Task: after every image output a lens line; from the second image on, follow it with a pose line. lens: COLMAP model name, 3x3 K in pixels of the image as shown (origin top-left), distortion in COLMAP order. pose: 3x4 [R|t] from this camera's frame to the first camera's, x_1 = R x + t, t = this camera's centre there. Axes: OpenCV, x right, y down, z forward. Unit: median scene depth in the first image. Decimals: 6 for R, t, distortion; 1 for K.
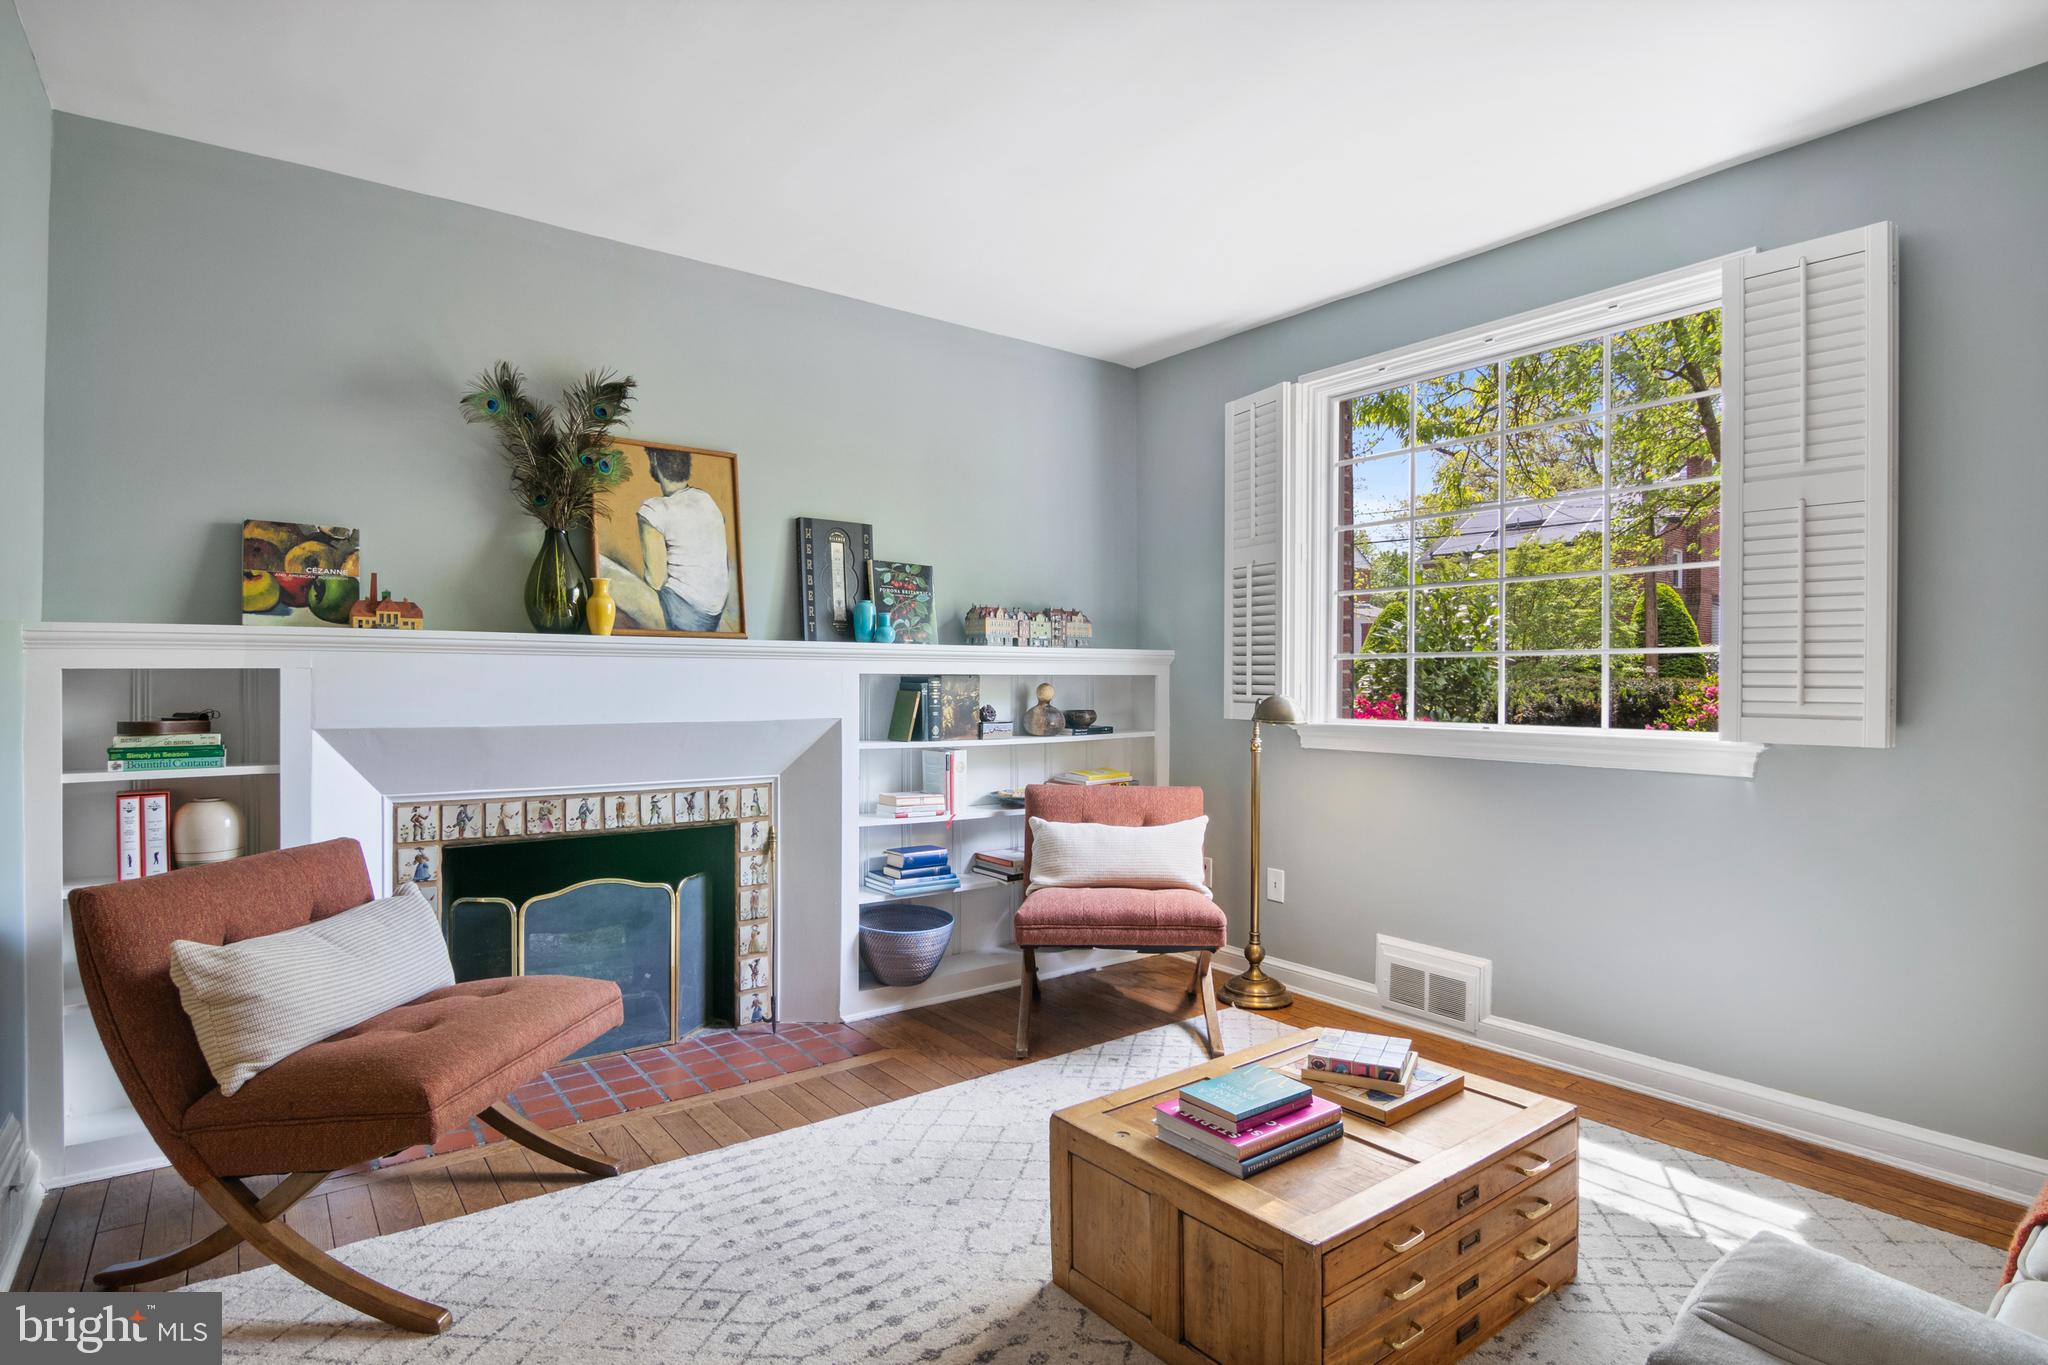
lens RADIAL K [[1048.0, 0, 1031.2], [0, 1048.0, 685.8], [0, 0, 1]] dist [-0.003508, -0.003363]
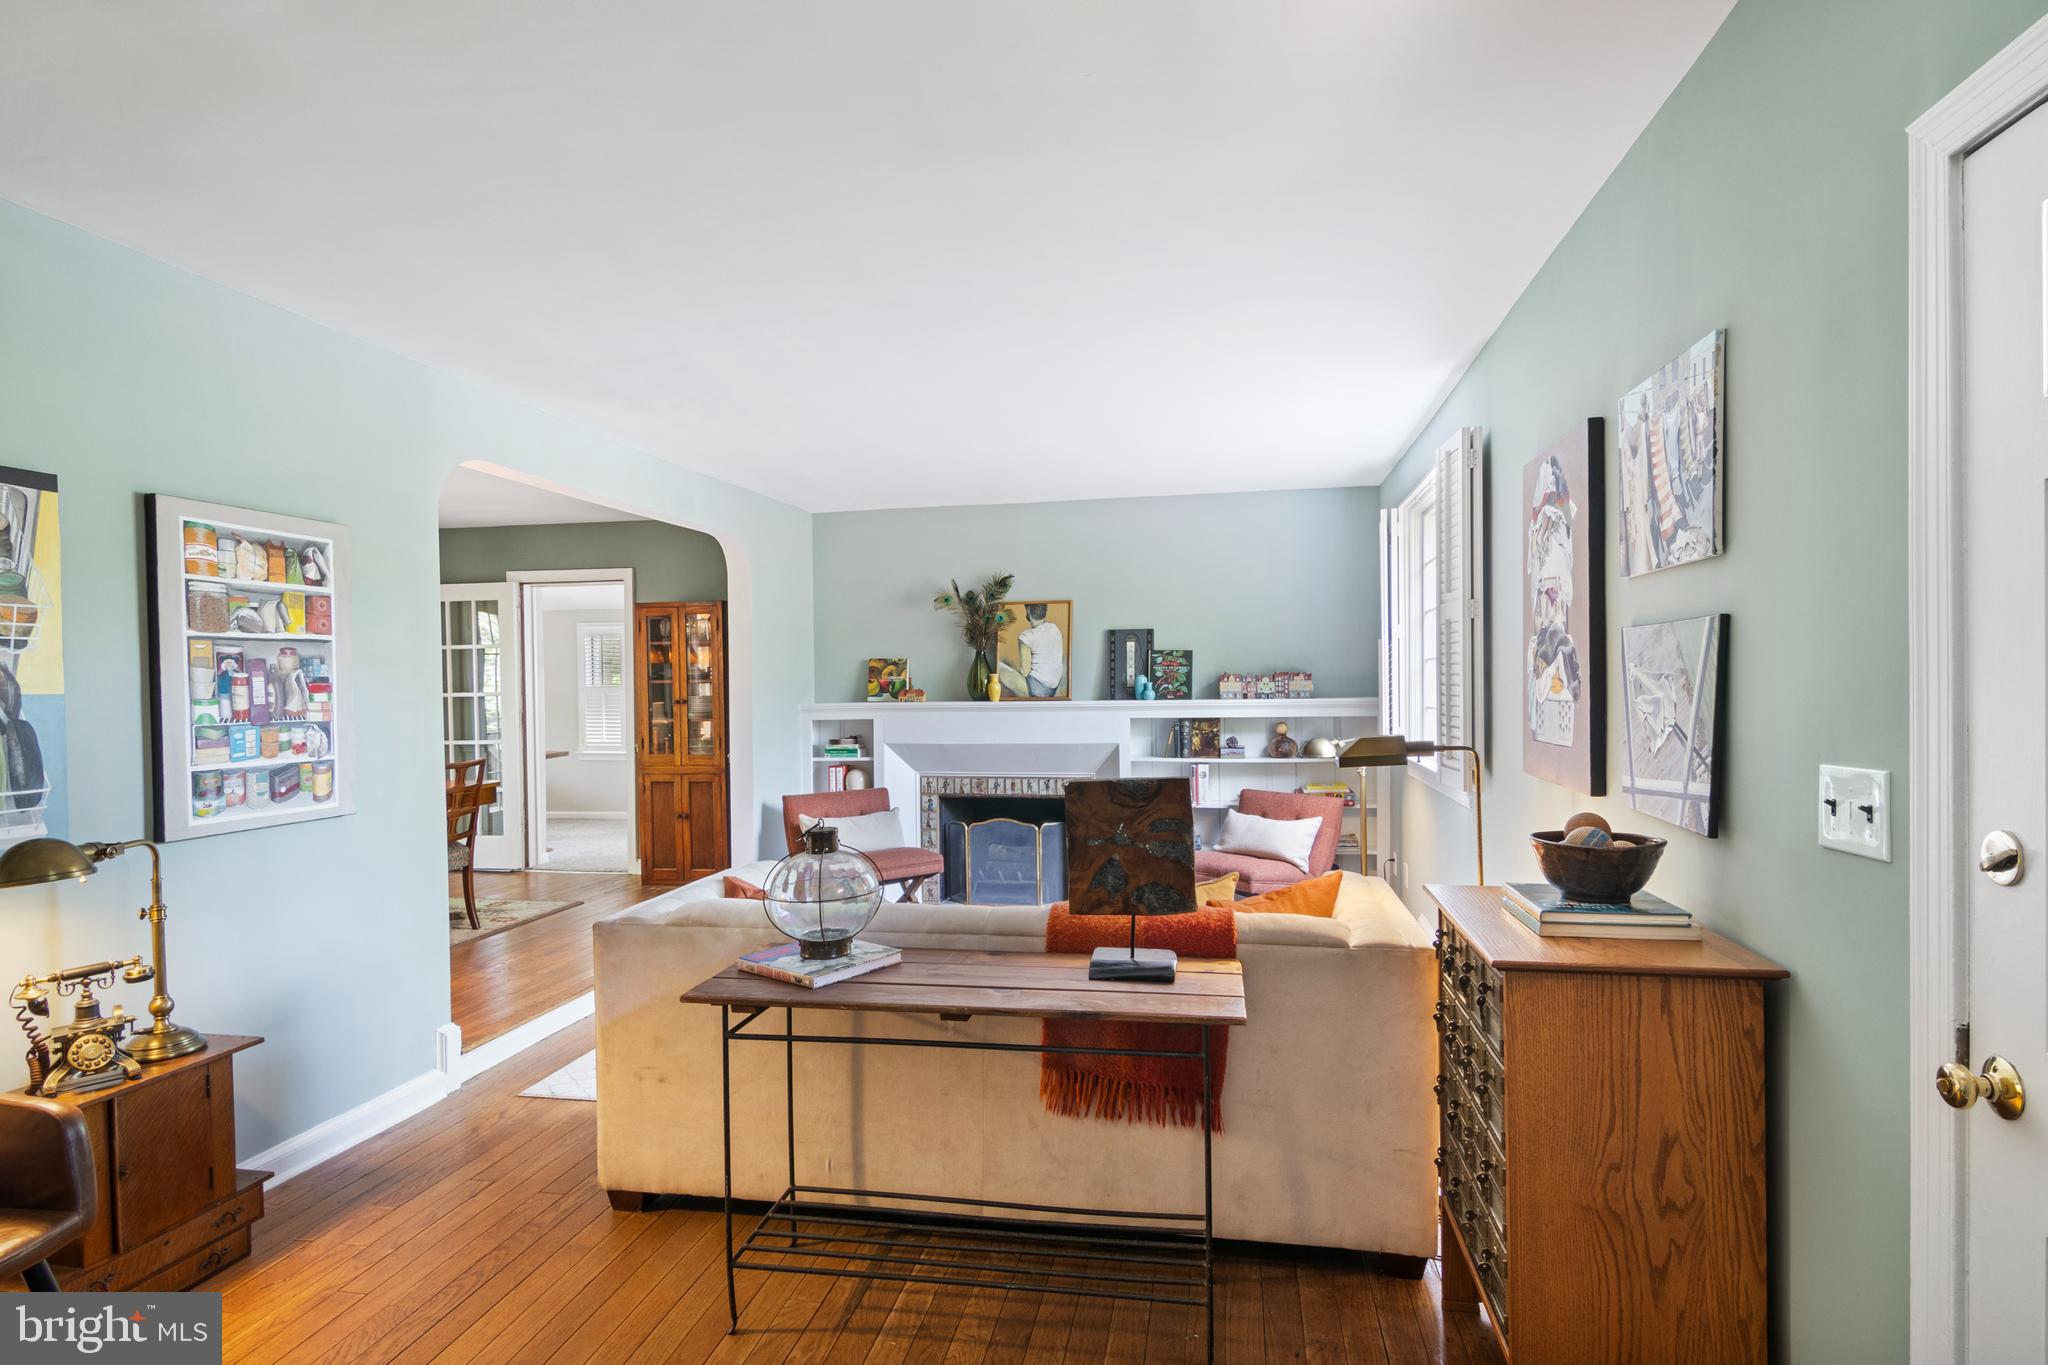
lens RADIAL K [[1048.0, 0, 1035.3], [0, 1048.0, 698.7], [0, 0, 1]] dist [-0.003508, -0.003363]
pose [[0.673974, -0.000162, -0.738755, 1.101354], [0.009942, 0.999911, 0.008851, -0.065784], [0.738688, -0.013310, 0.673916, -0.323361]]
